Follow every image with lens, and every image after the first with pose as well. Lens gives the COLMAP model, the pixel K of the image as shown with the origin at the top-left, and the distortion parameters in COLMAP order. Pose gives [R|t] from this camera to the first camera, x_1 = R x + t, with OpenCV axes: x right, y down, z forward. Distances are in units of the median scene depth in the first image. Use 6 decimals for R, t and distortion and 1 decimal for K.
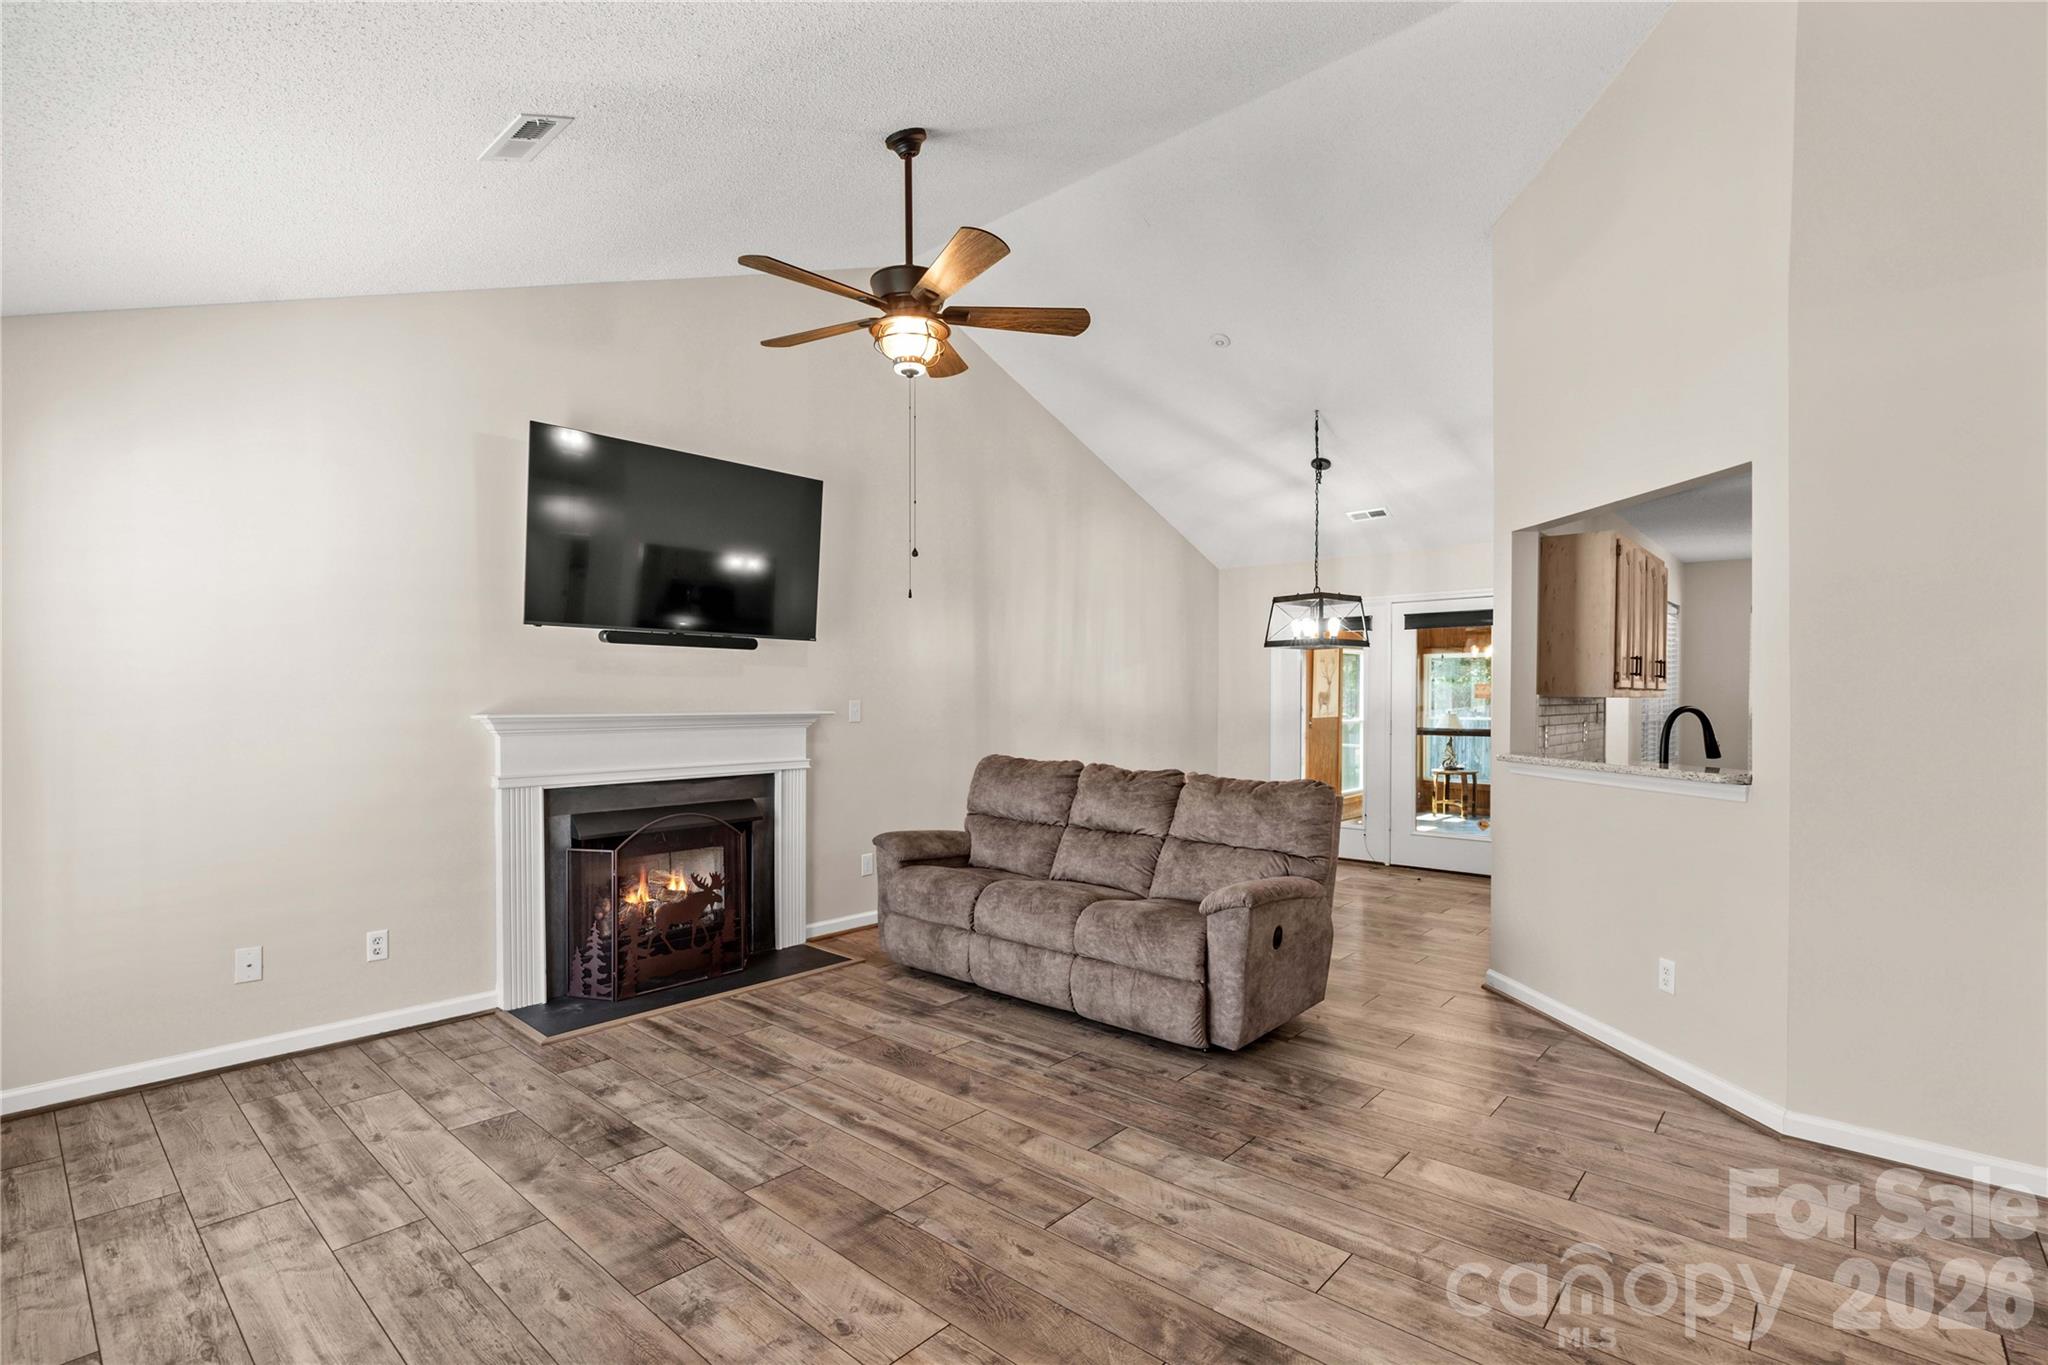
lens RADIAL K [[946.9, 0, 1024.4], [0, 946.9, 687.4], [0, 0, 1]] dist [-0.011104, 0.000353]
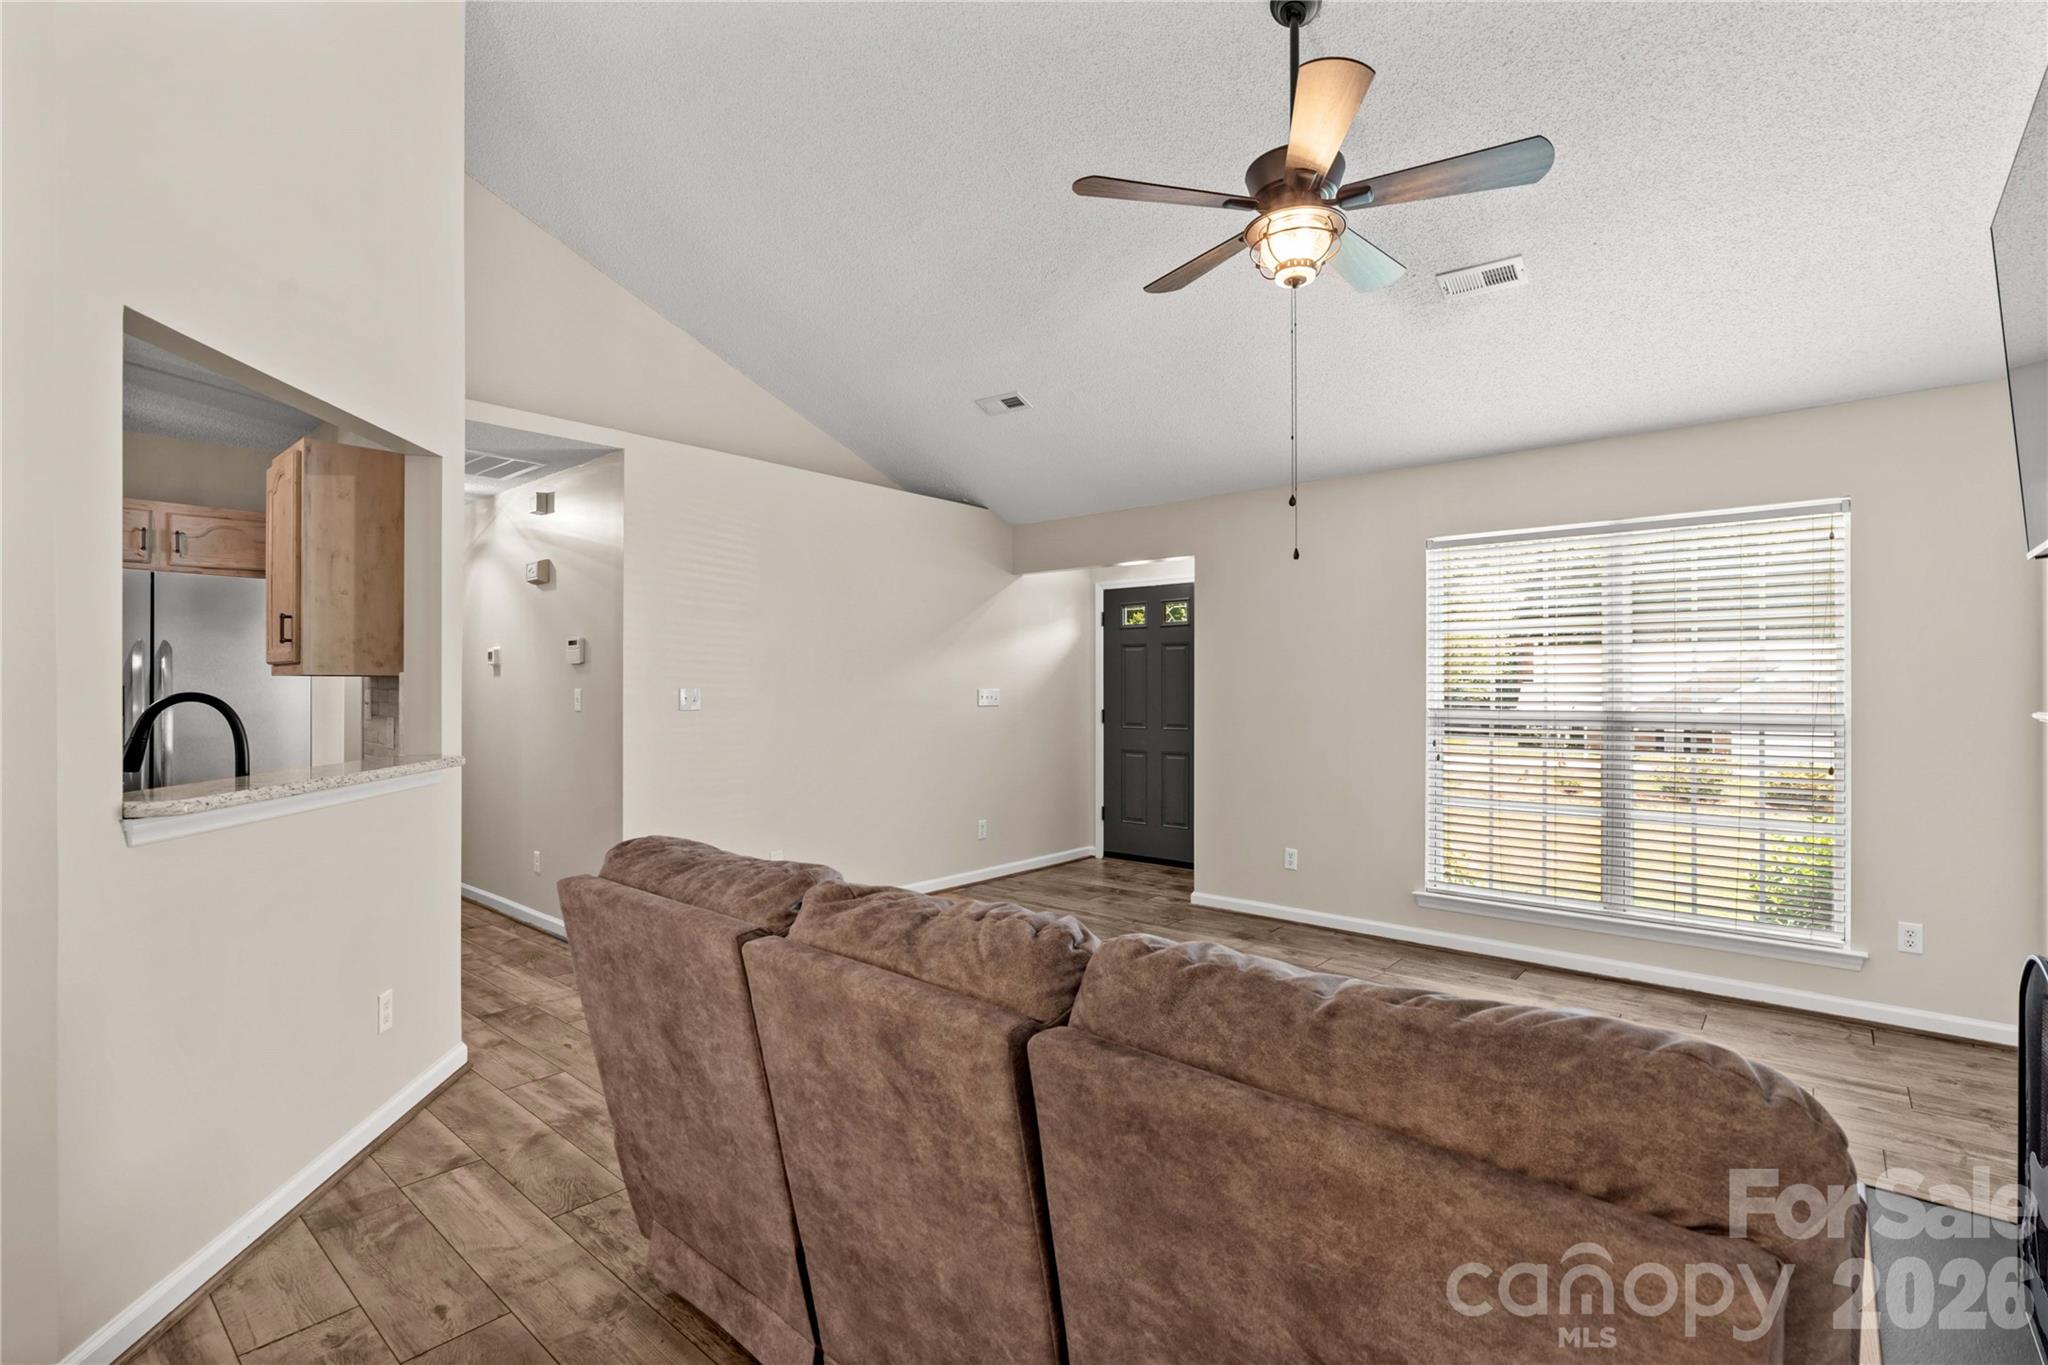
lens RADIAL K [[942.9, 0, 1006.5], [0, 942.9, 704.2], [0, 0, 1]] dist [-0.001640, 0.000153]
pose [[-0.999986, -0.004225, -0.003109, 0.119056], [-0.004249, 0.999961, 0.007768, 0.021559], [0.003076, 0.007781, -0.999965, 1.662337]]
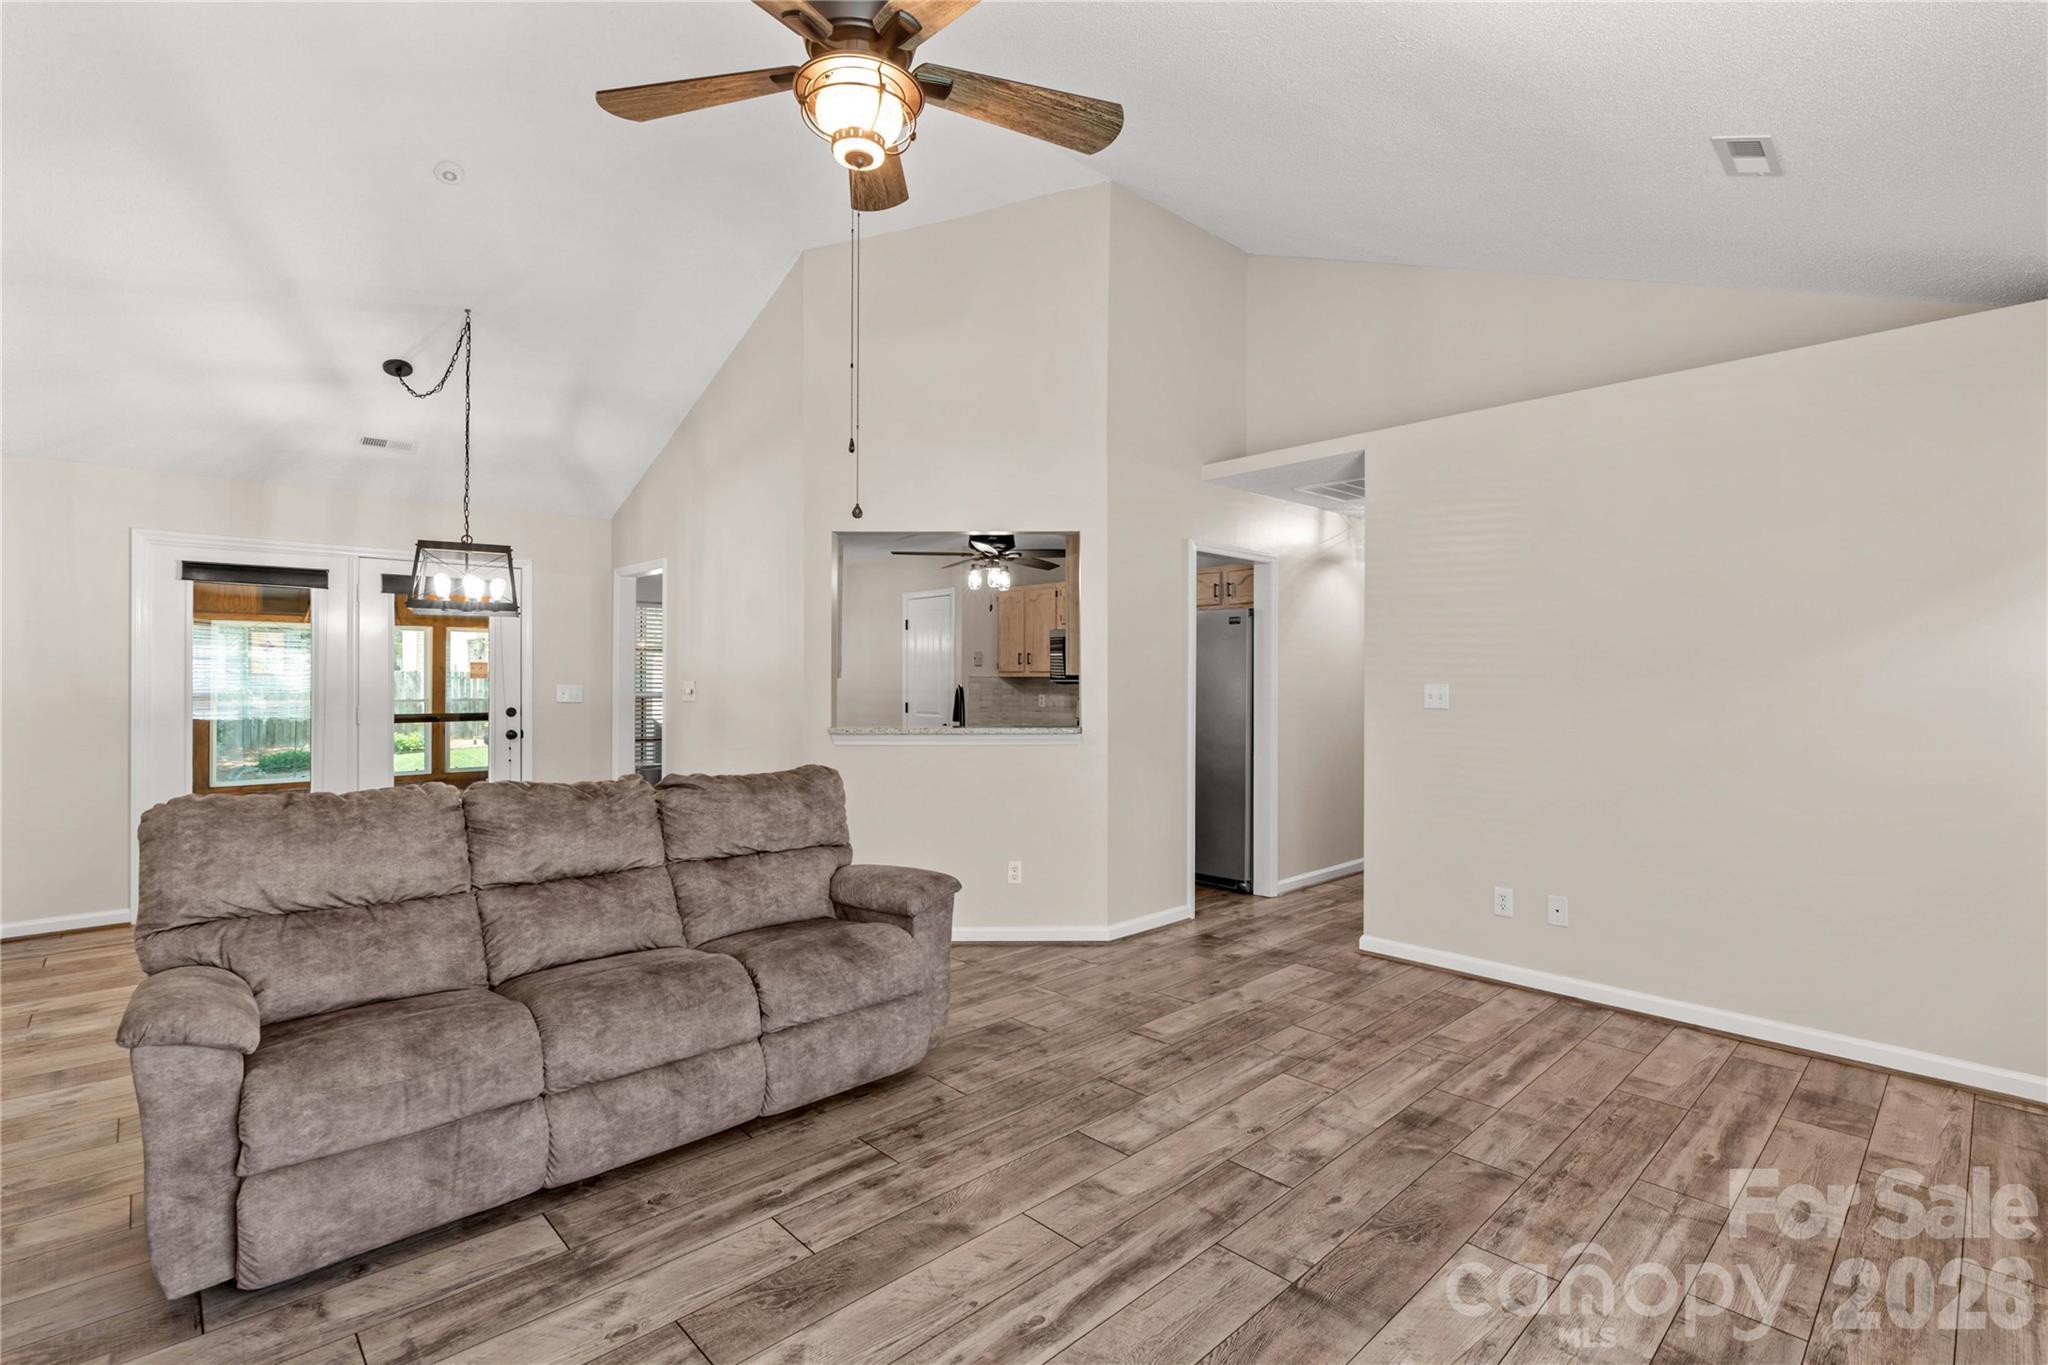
lens RADIAL K [[933.4, 0, 1028.9], [0, 933.4, 683.5], [0, 0, 1]] dist [-0.013332, 0.000386]
pose [[0.089096, -0.003886, 0.996015, -0.658068], [-0.013760, 0.999892, 0.005132, 0.010062], [-0.995928, -0.014162, 0.089033, 0.775901]]
